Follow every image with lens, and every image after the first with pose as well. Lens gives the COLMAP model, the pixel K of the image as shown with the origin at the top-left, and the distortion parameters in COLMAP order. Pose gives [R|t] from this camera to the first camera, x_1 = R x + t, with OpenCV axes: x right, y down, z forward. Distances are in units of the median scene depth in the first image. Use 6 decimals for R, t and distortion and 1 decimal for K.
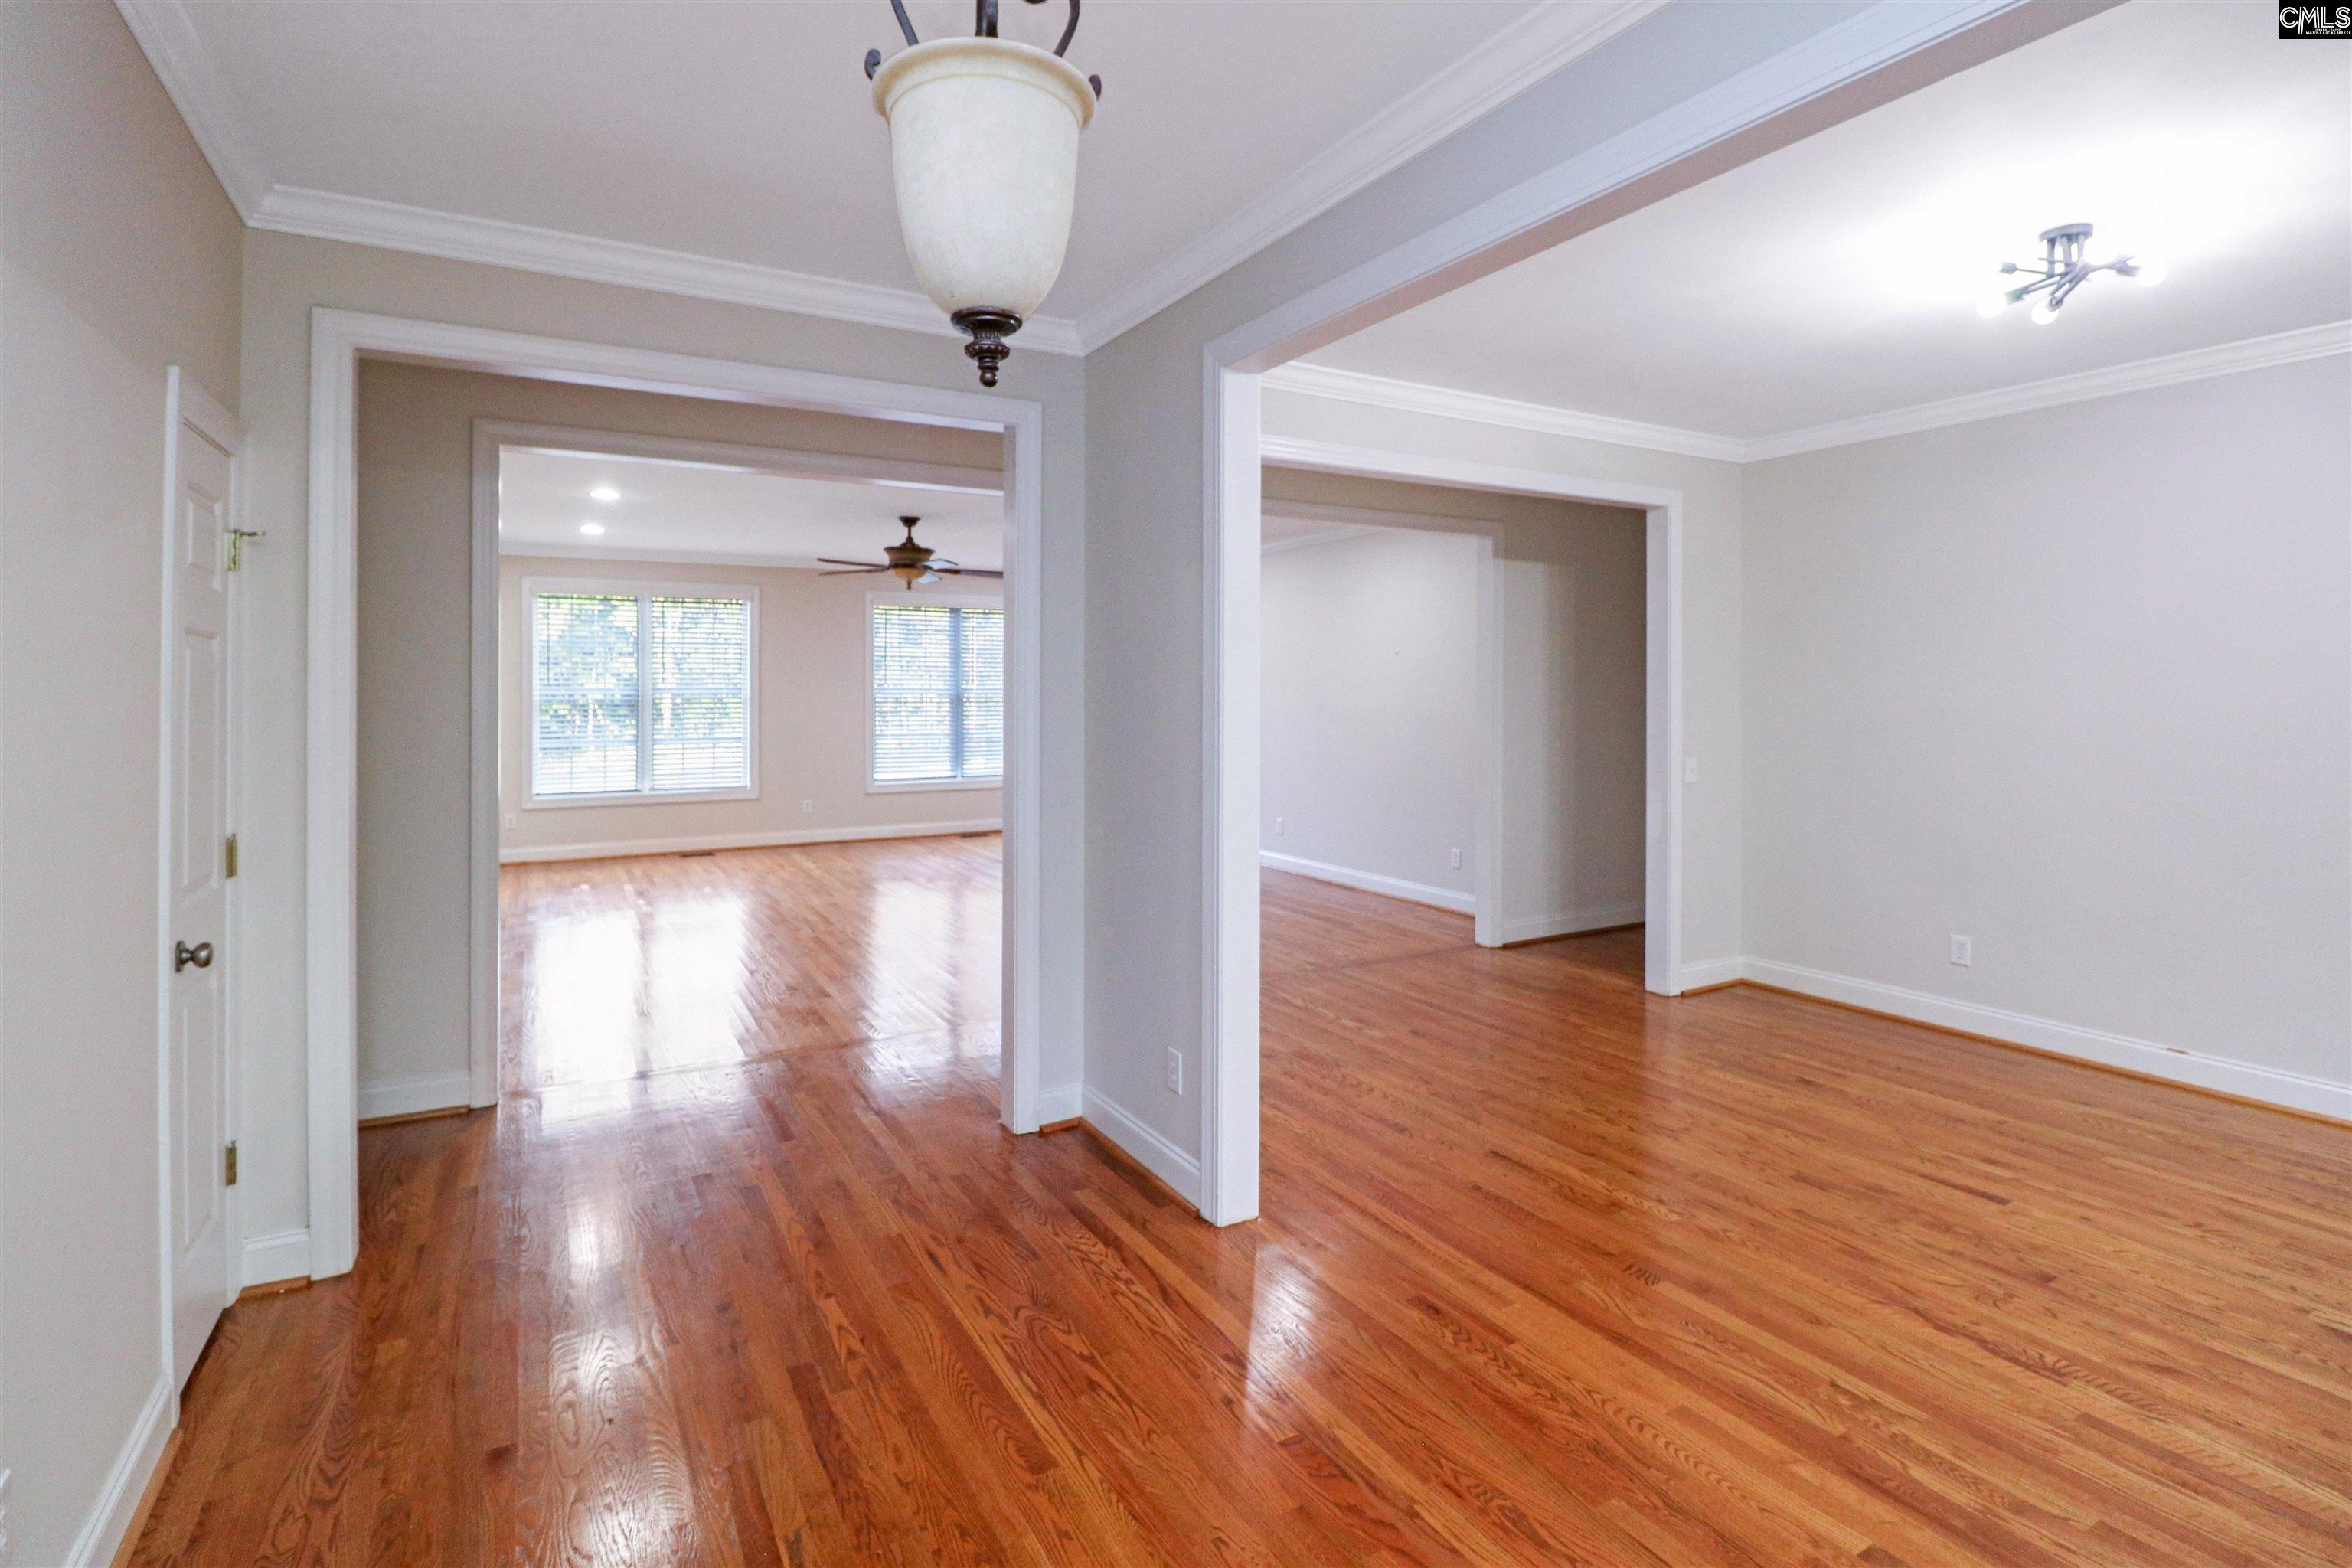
lens RADIAL K [[1099.2, 0, 1148.8], [0, 1099.2, 720.1], [0, 0, 1]] dist [-0.002546, -0.009600]
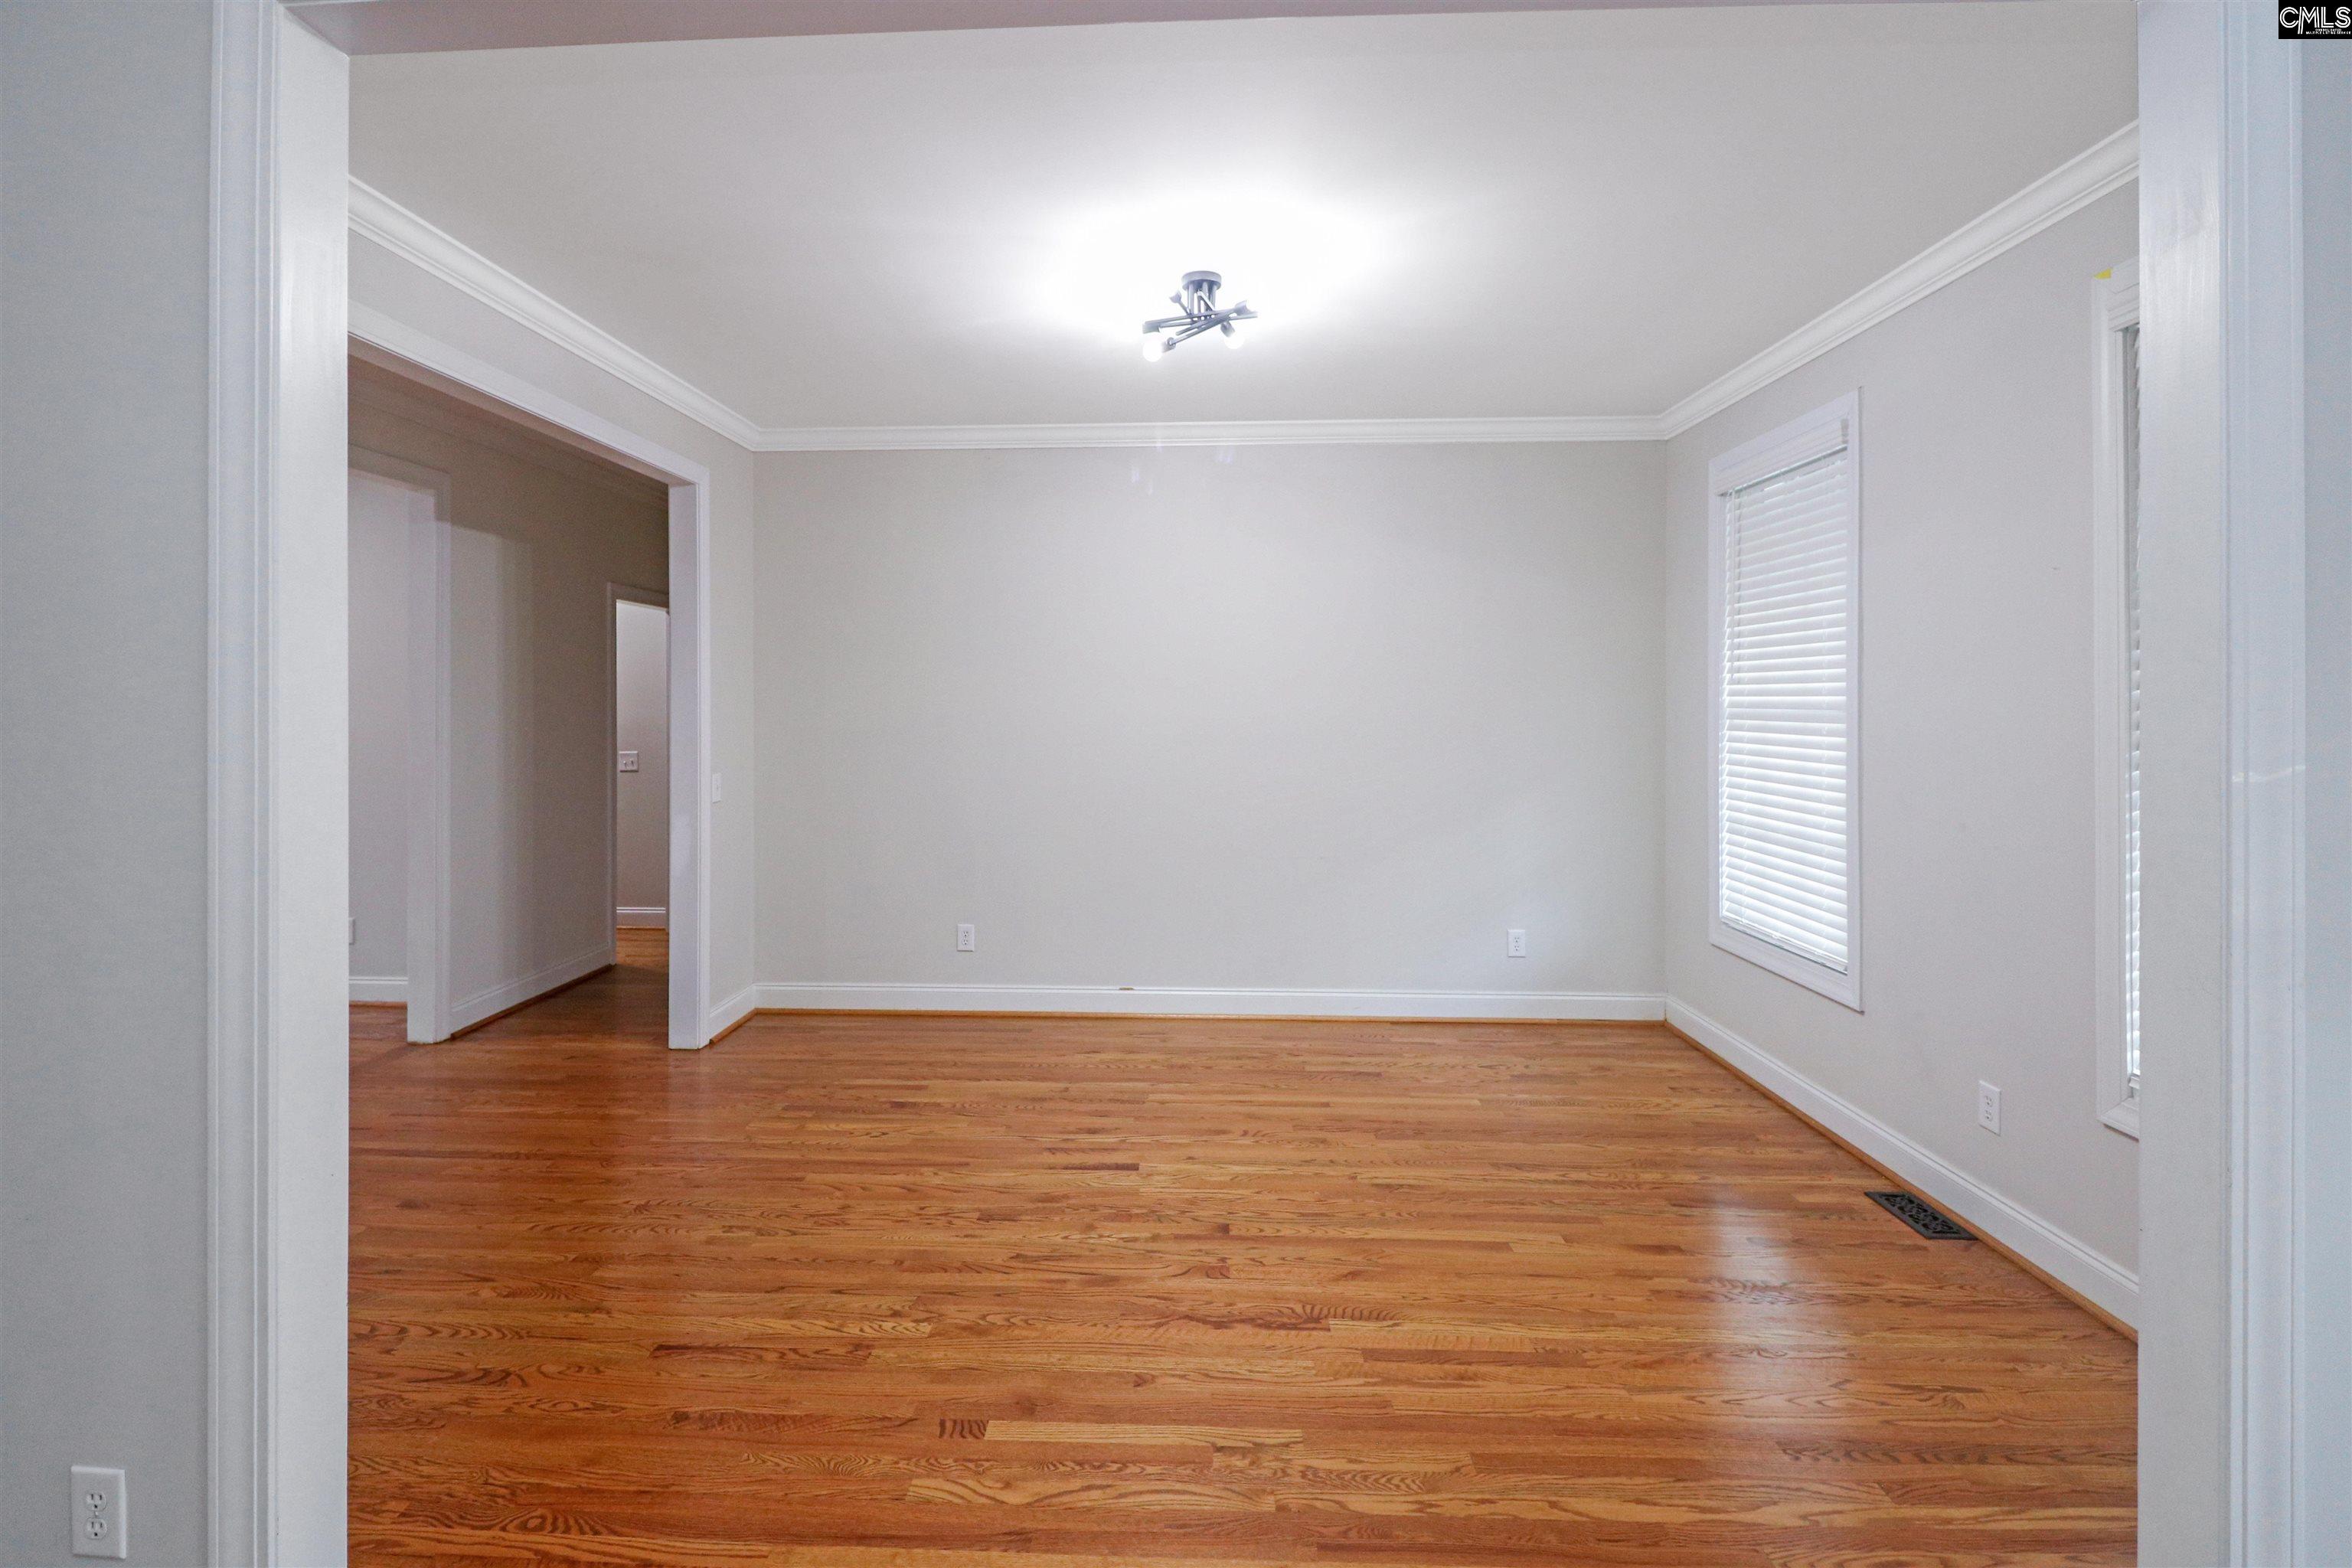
lens RADIAL K [[1099.2, 0, 1148.8], [0, 1099.2, 720.1], [0, 0, 1]] dist [-0.002546, -0.009600]
pose [[0.529589, -0.012483, 0.848162, -0.120163], [0.024511, 0.999699, -0.000591, 0.000709], [-0.847900, 0.021103, 0.529736, 0.389907]]
